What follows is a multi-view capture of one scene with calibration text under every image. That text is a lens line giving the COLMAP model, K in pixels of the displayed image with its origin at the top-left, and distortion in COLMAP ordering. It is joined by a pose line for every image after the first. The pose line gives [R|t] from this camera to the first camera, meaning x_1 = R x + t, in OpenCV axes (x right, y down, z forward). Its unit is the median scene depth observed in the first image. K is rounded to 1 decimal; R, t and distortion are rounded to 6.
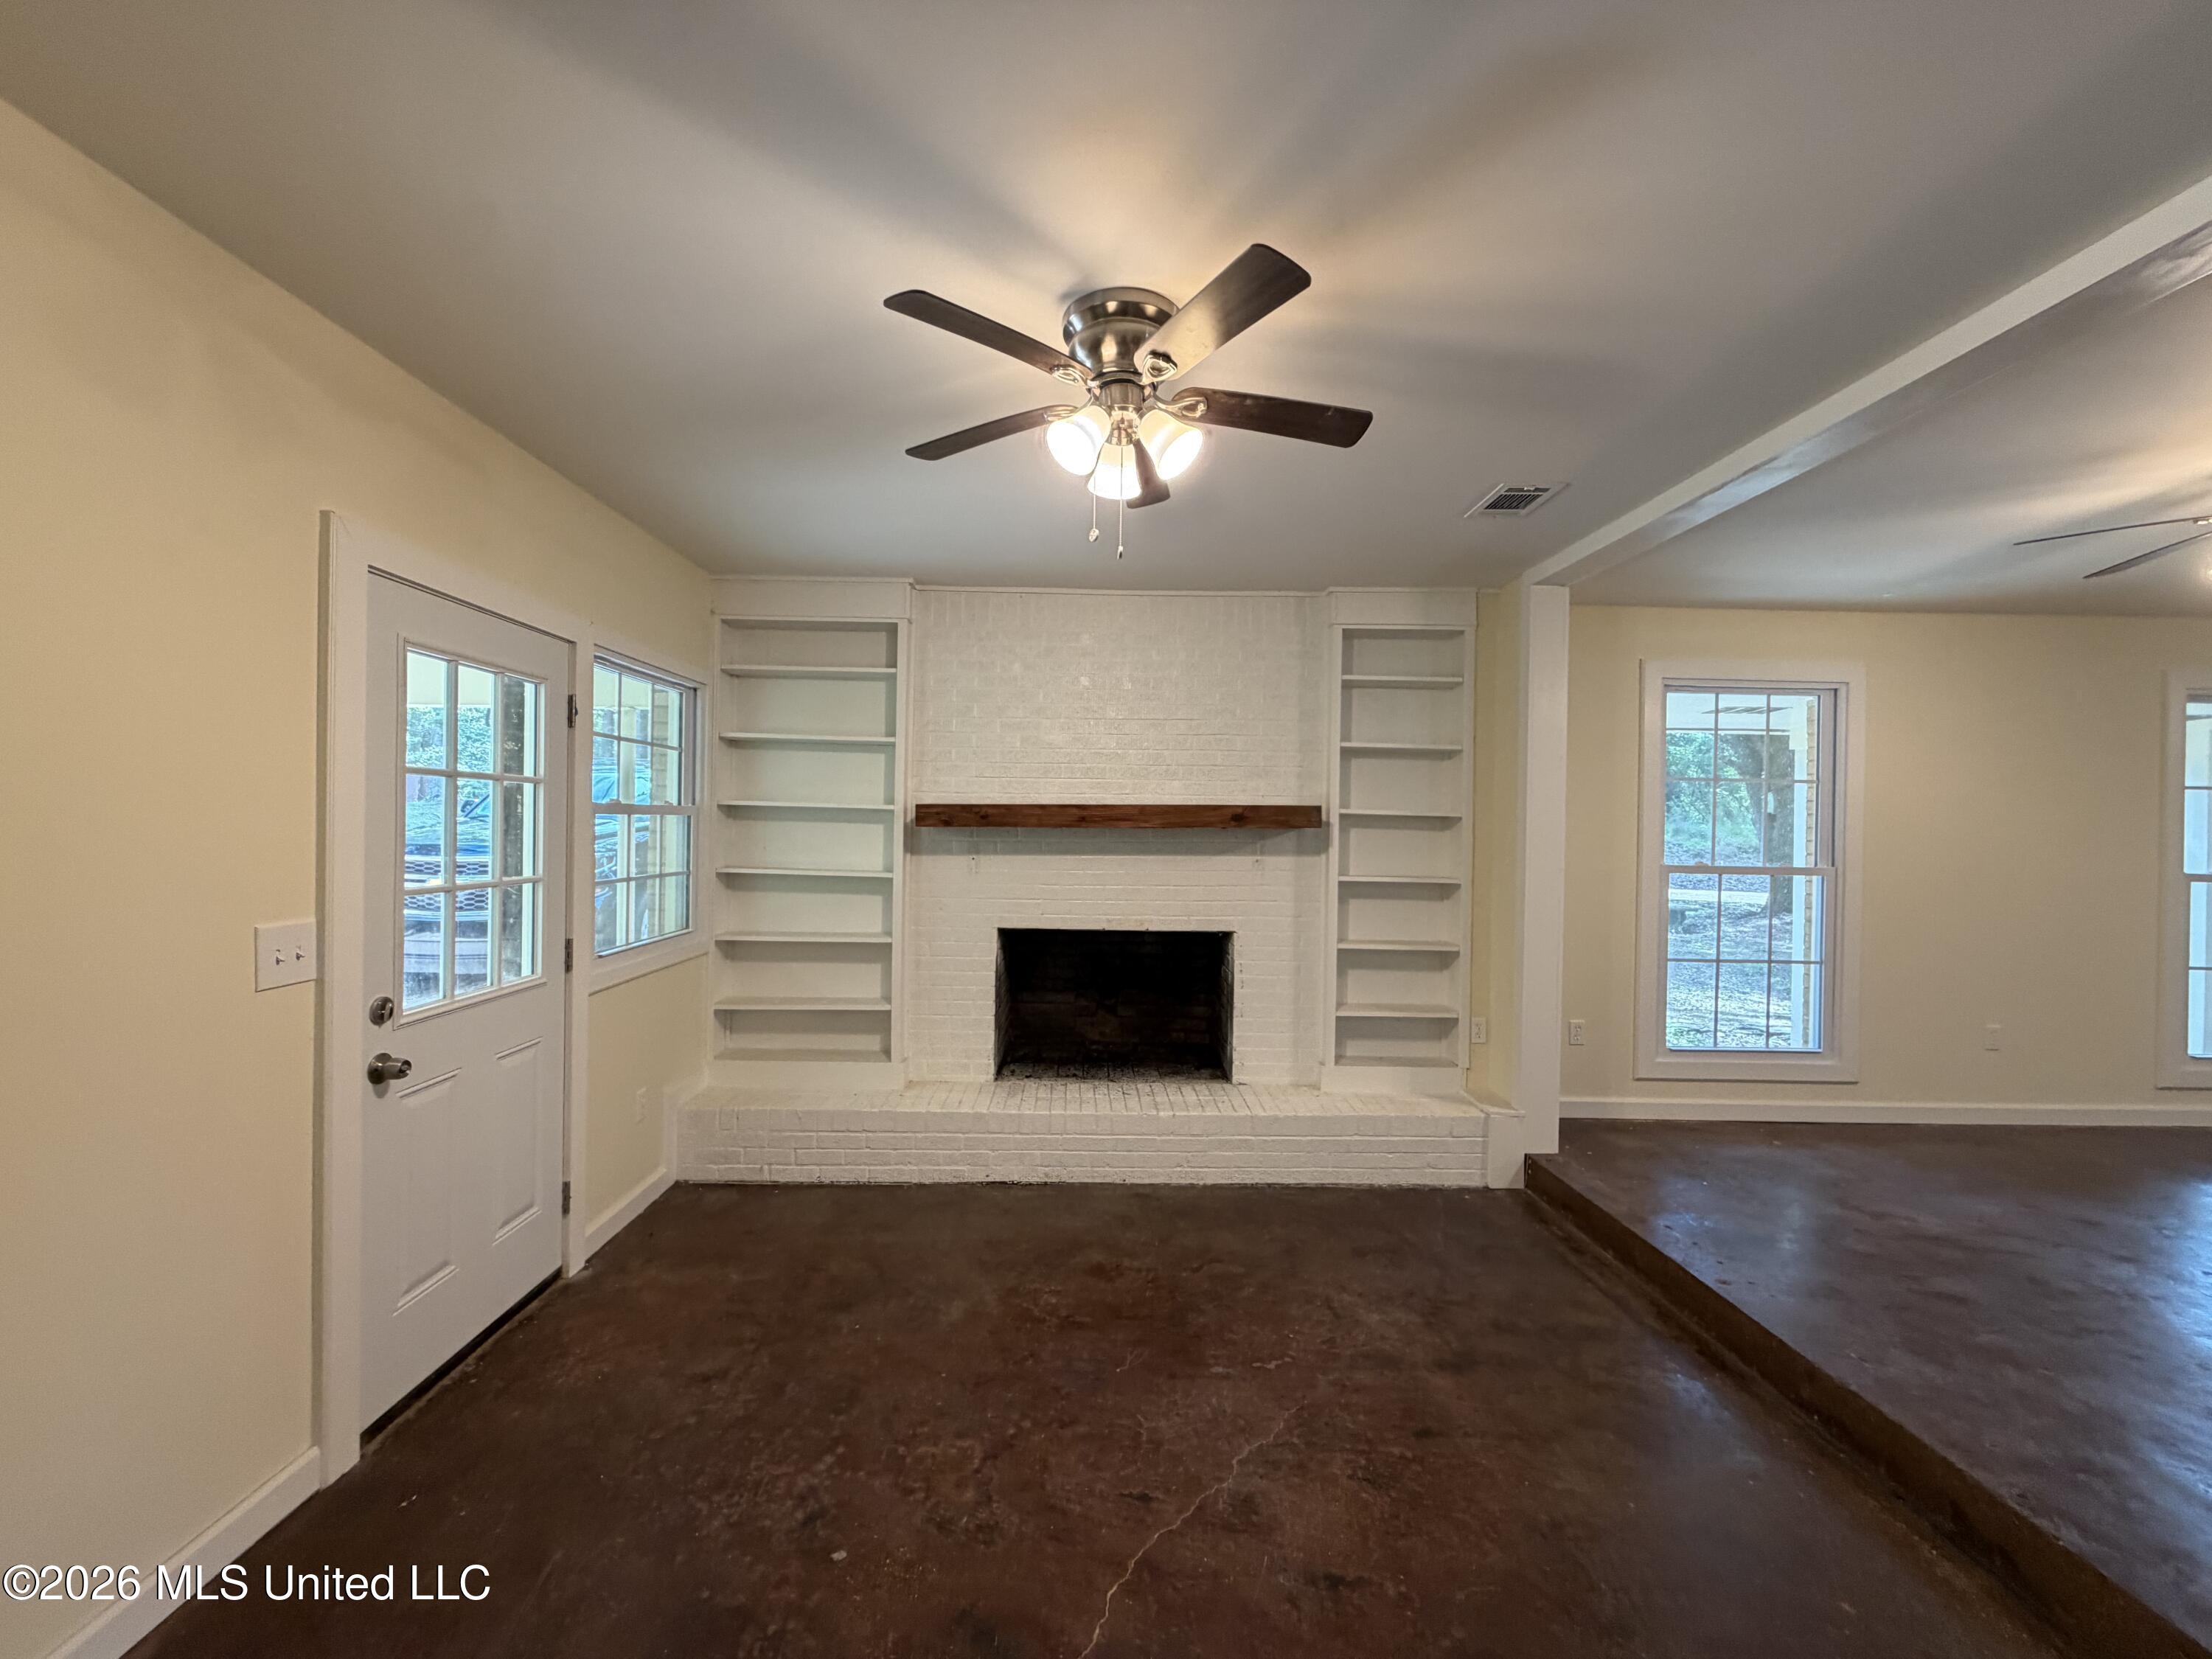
lens RADIAL K [[878.1, 0, 1100.1], [0, 878.1, 830.4], [0, 0, 1]] dist [-0.001754, 0.000440]
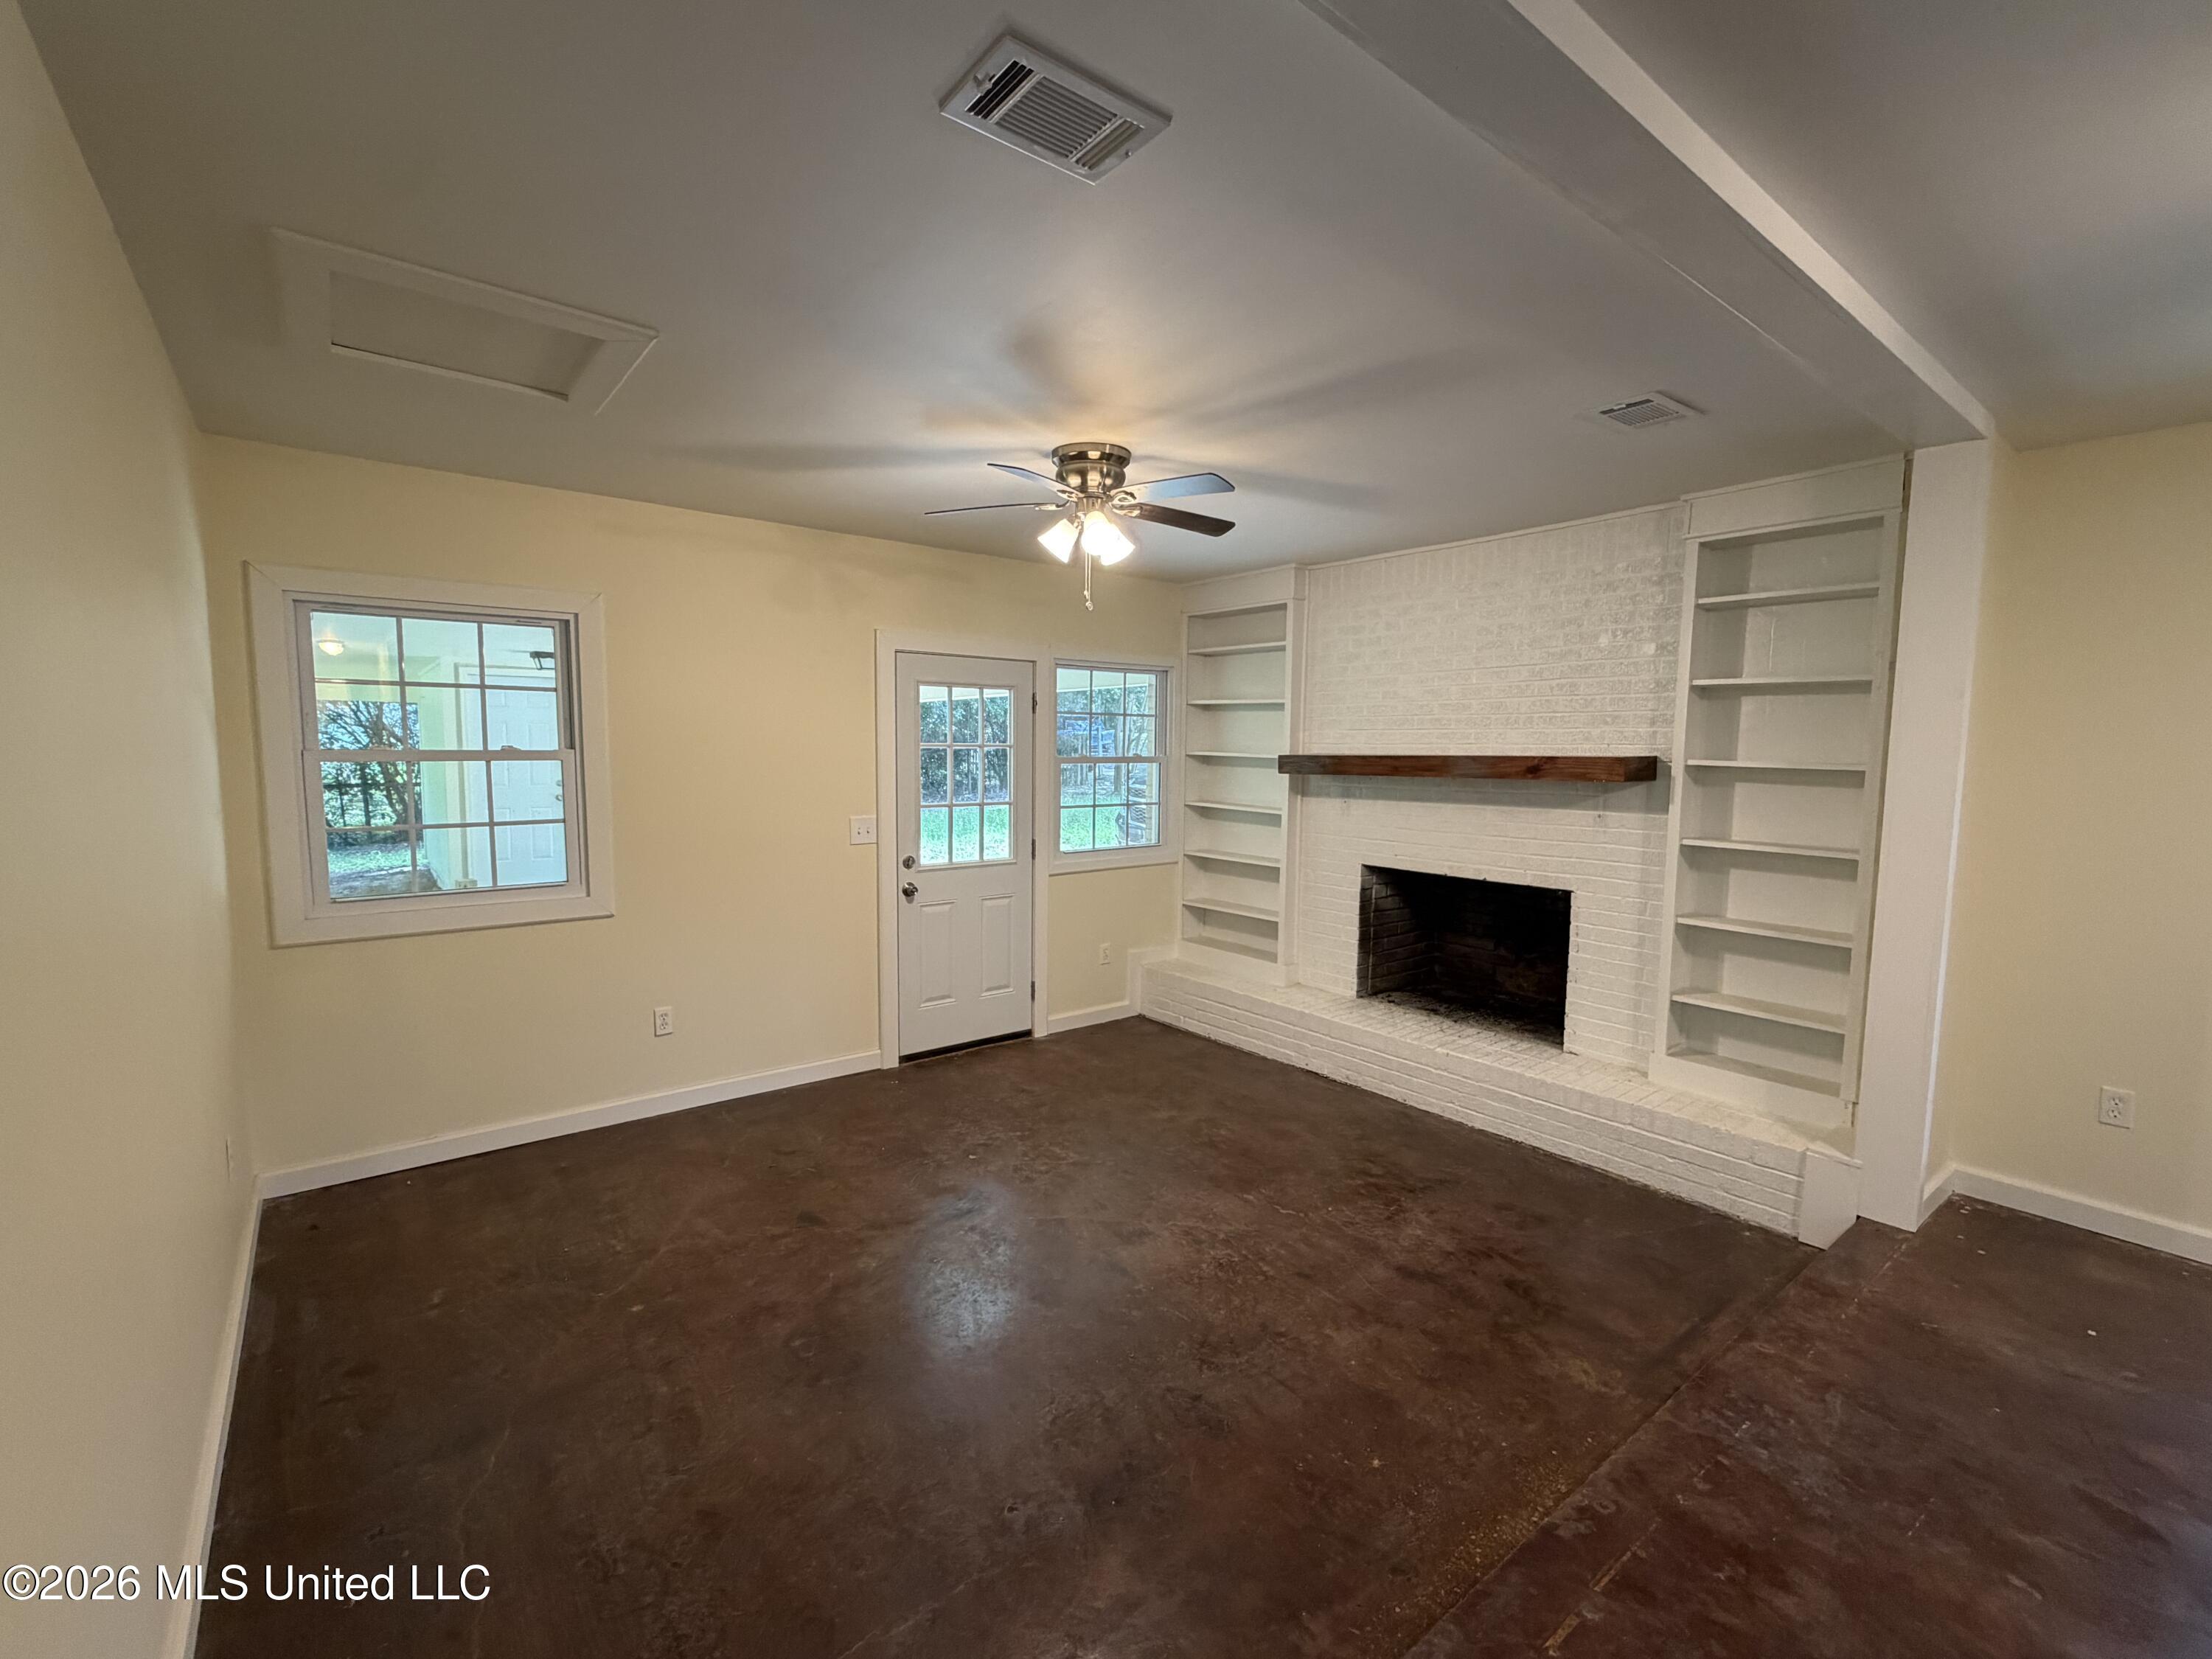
lens RADIAL K [[968.1, 0, 1106.4], [0, 968.1, 837.1], [0, 0, 1]] dist [0.000107, -0.001349]
pose [[0.613459, 0.067286, -0.786855, 0.675318], [-0.005870, 0.996725, 0.080656, -0.022598], [0.789705, -0.044860, 0.611844, -0.017923]]
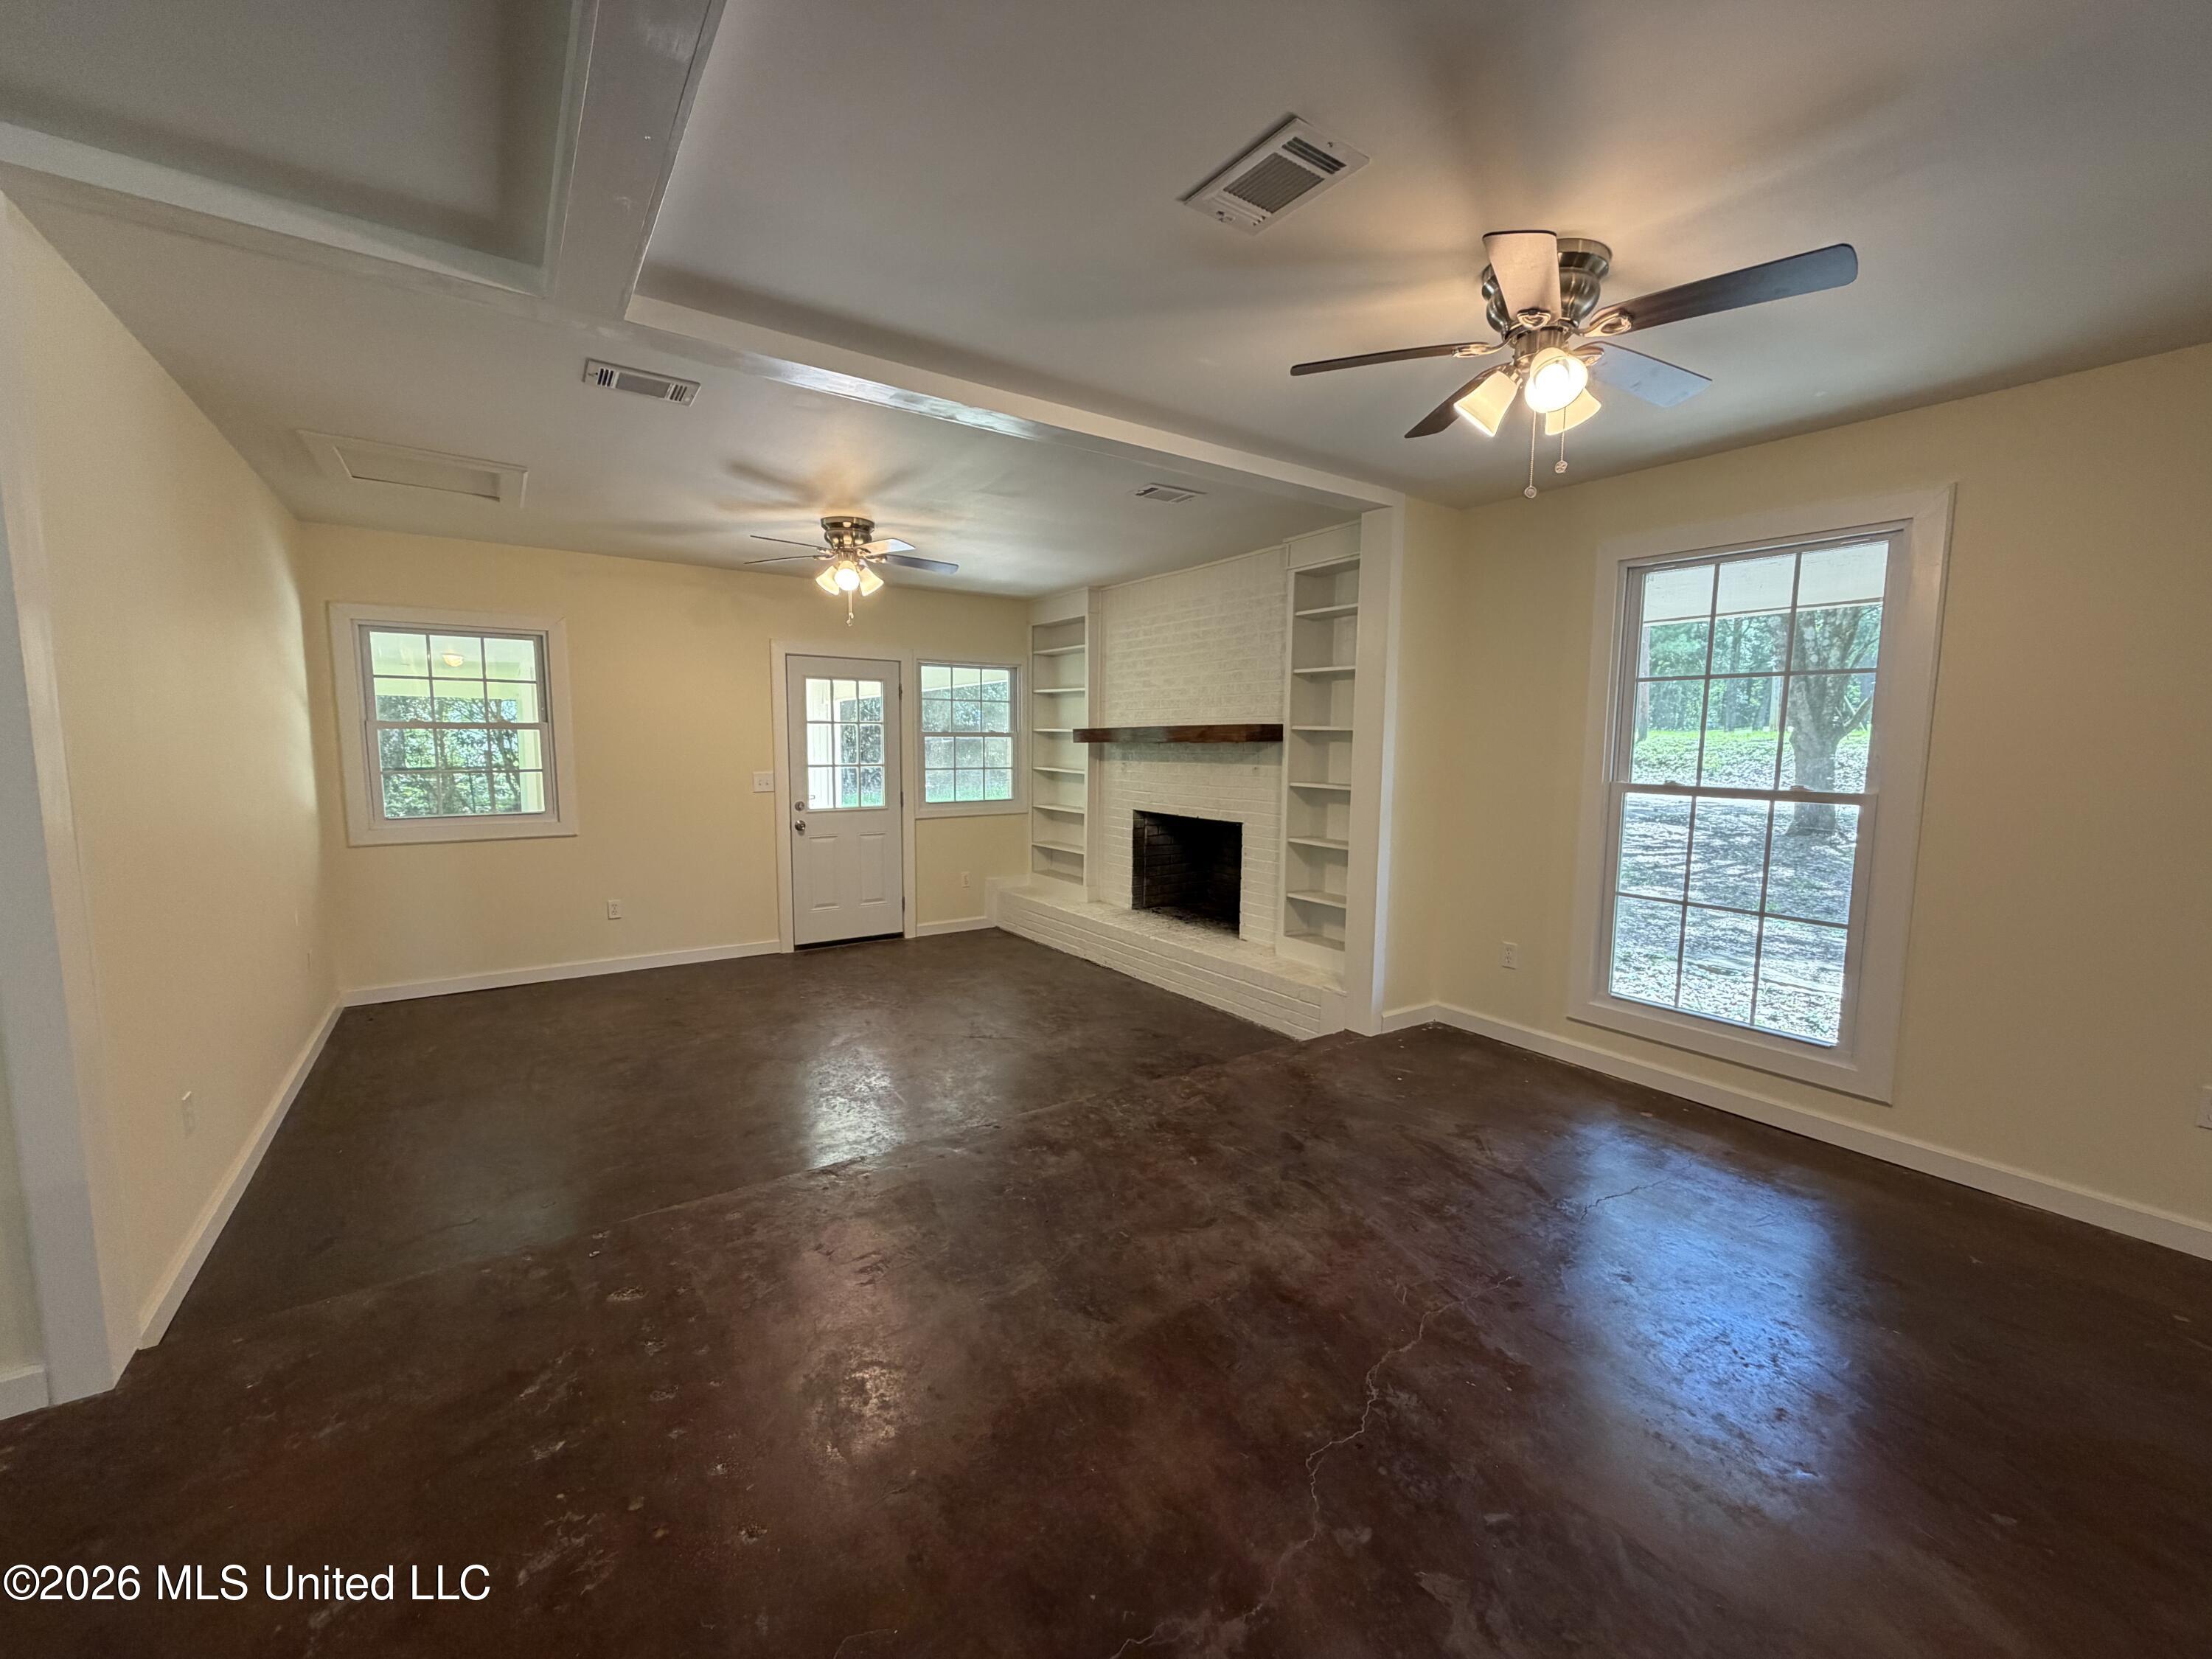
lens RADIAL K [[878.1, 0, 1102.4], [0, 878.1, 834.3], [0, 0, 1]] dist [-0.001754, 0.000440]
pose [[0.558968, 0.079179, -0.825400, 1.143667], [-0.004352, 0.995697, 0.092568, 0.013181], [0.829178, -0.048151, 0.556907, 0.108819]]
